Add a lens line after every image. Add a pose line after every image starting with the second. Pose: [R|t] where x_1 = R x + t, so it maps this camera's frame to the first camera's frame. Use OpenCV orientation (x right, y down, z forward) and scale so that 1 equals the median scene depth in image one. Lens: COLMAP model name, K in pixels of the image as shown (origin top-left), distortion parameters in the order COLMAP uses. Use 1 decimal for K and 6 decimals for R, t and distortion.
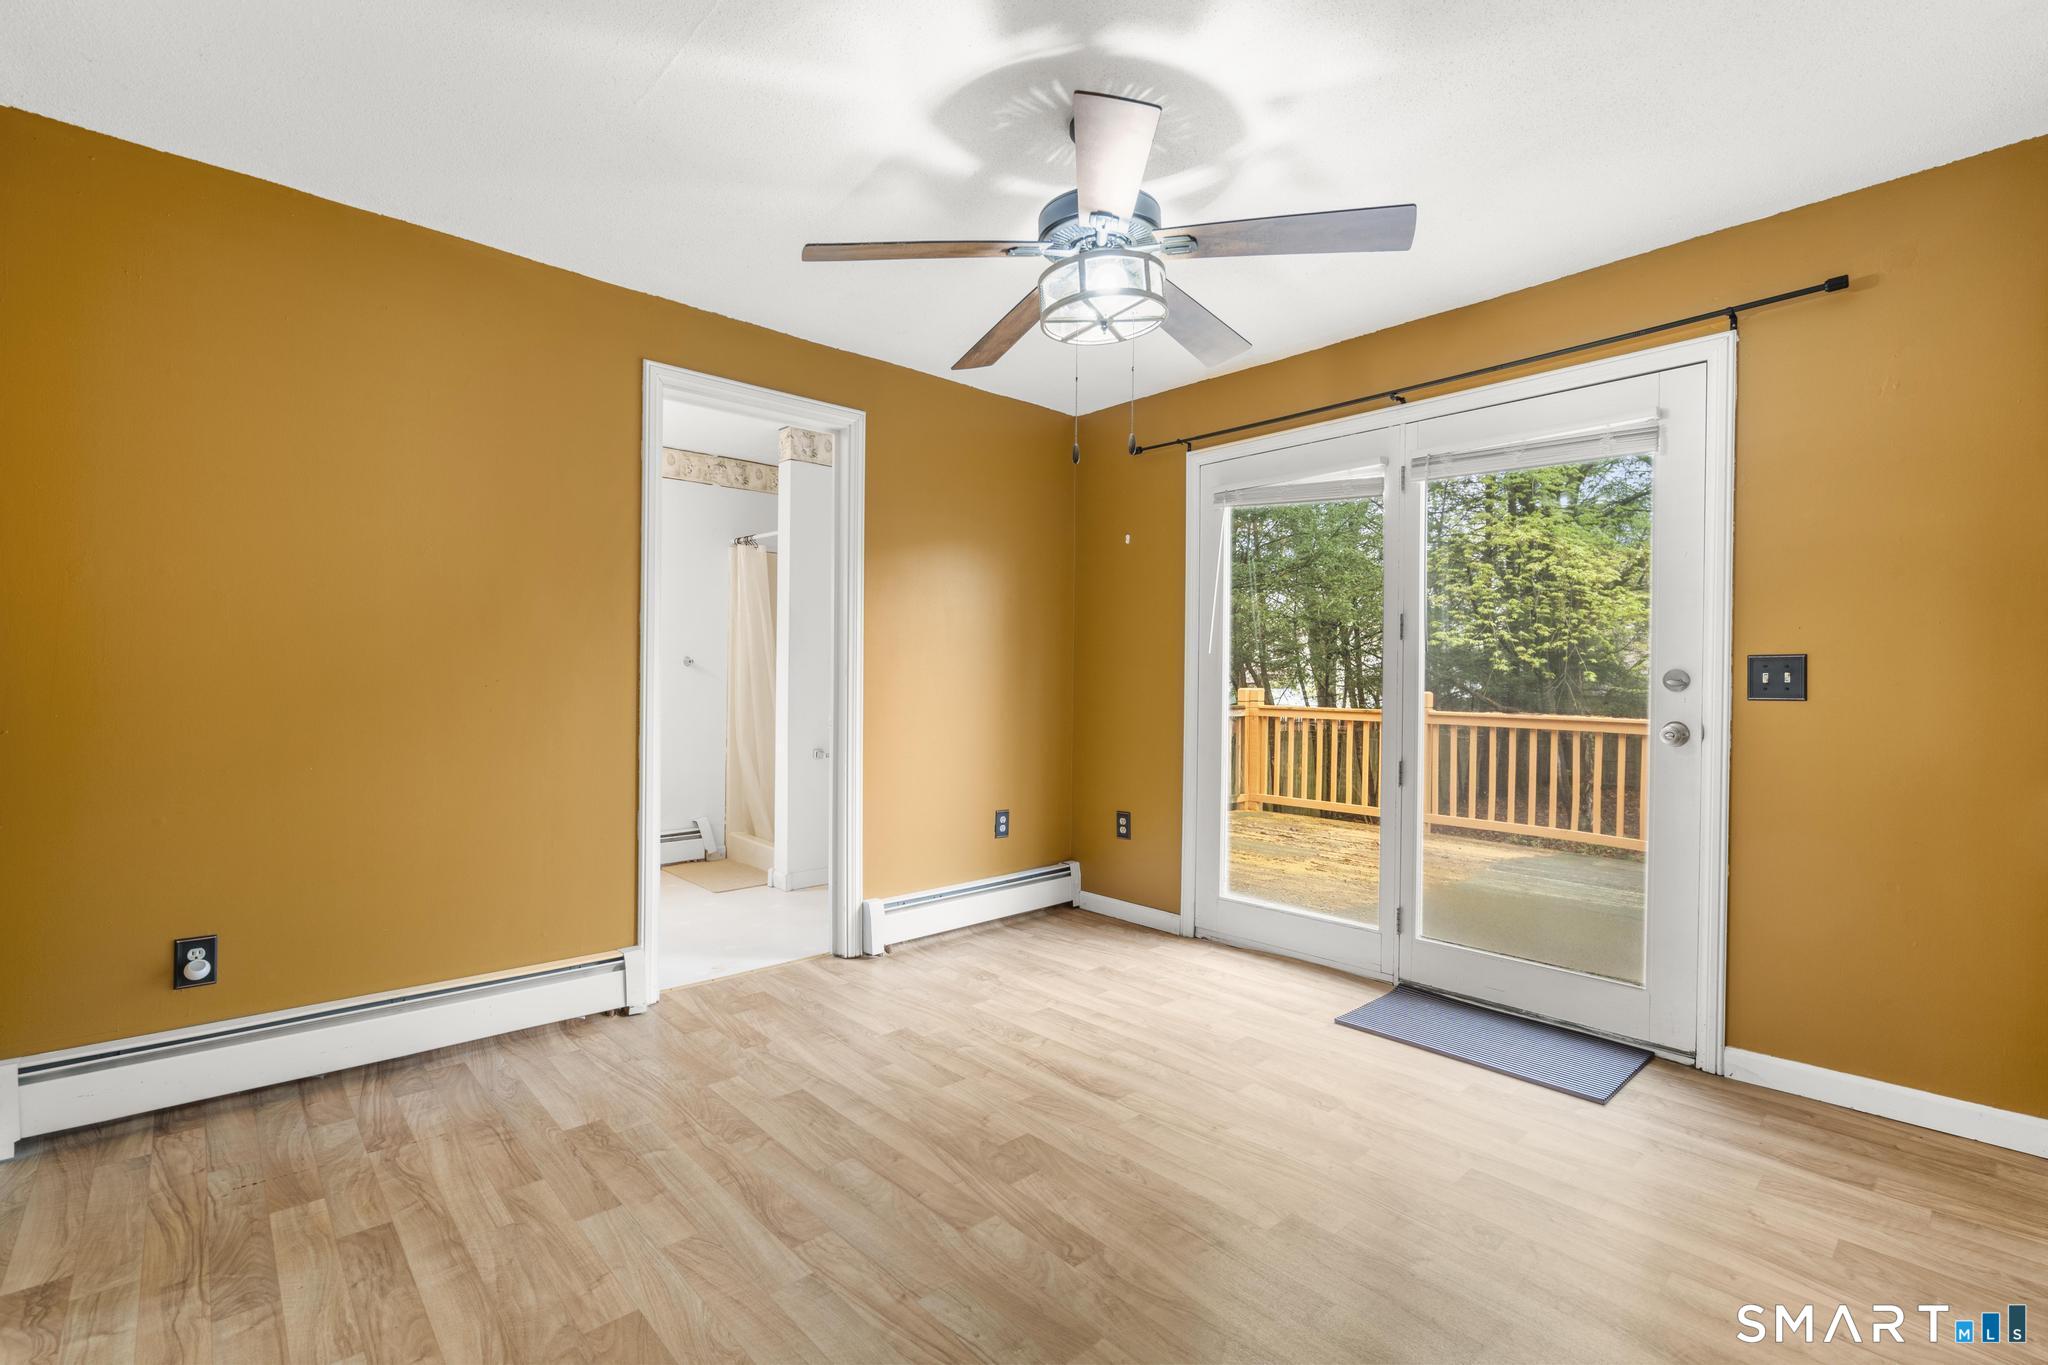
lens RADIAL K [[918.5, 0, 1027.3], [0, 918.5, 693.9], [0, 0, 1]] dist [-0.006216, 0.002755]
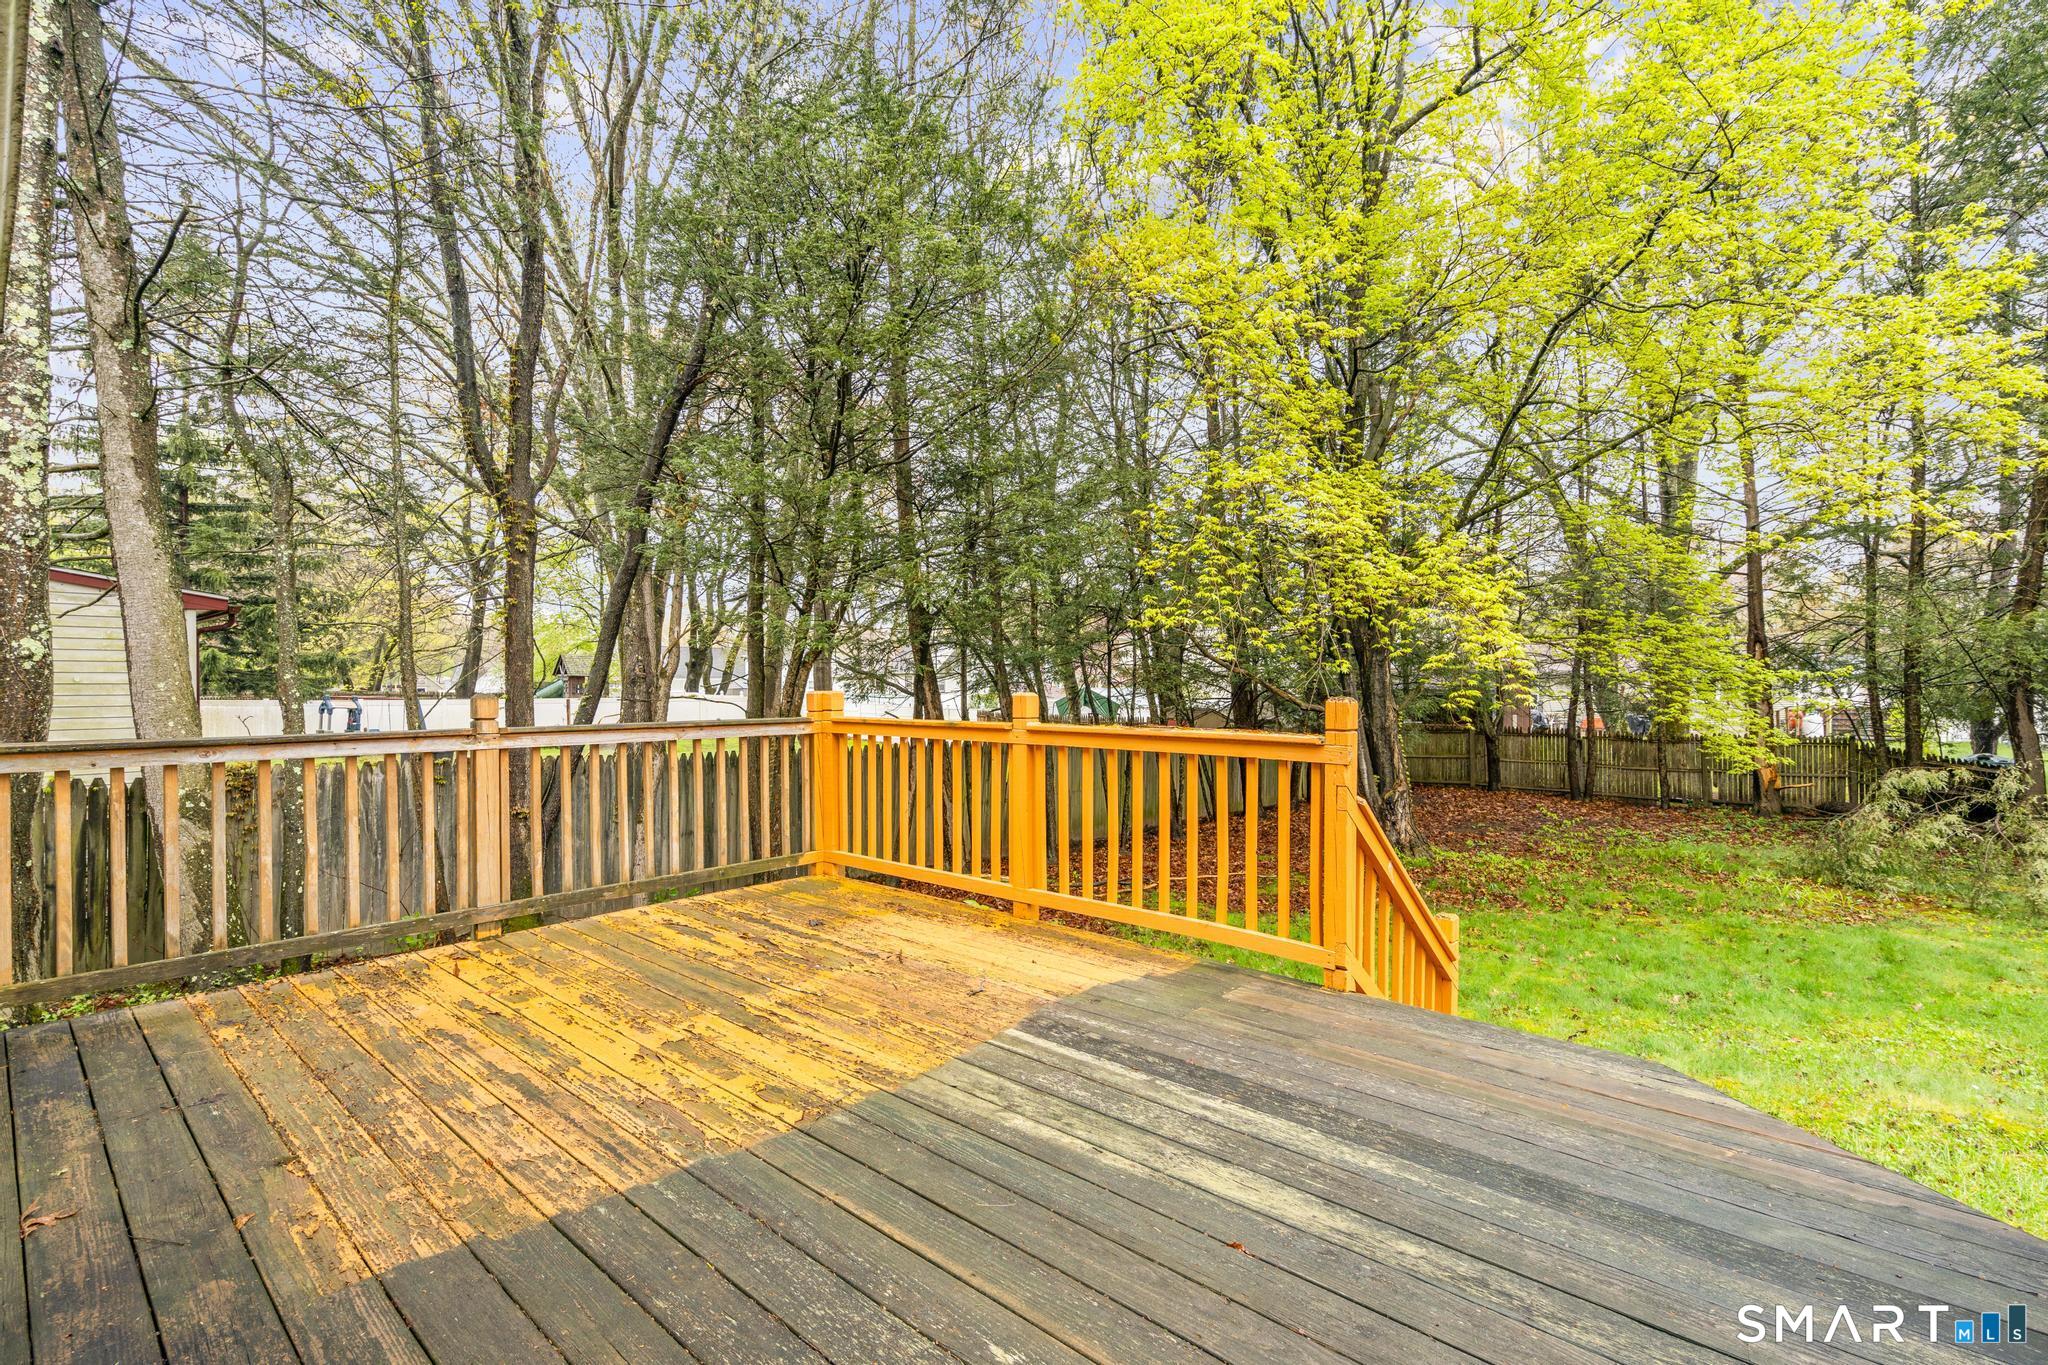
lens RADIAL K [[918.5, 0, 1023.5], [0, 918.5, 687.5], [0, 0, 1]] dist [-0.006216, 0.002755]
pose [[0.993939, -0.019408, 0.108203, 0.336745], [0.020803, 0.999714, -0.011770, 0.002012], [-0.107943, 0.013949, 0.994059, 0.352539]]
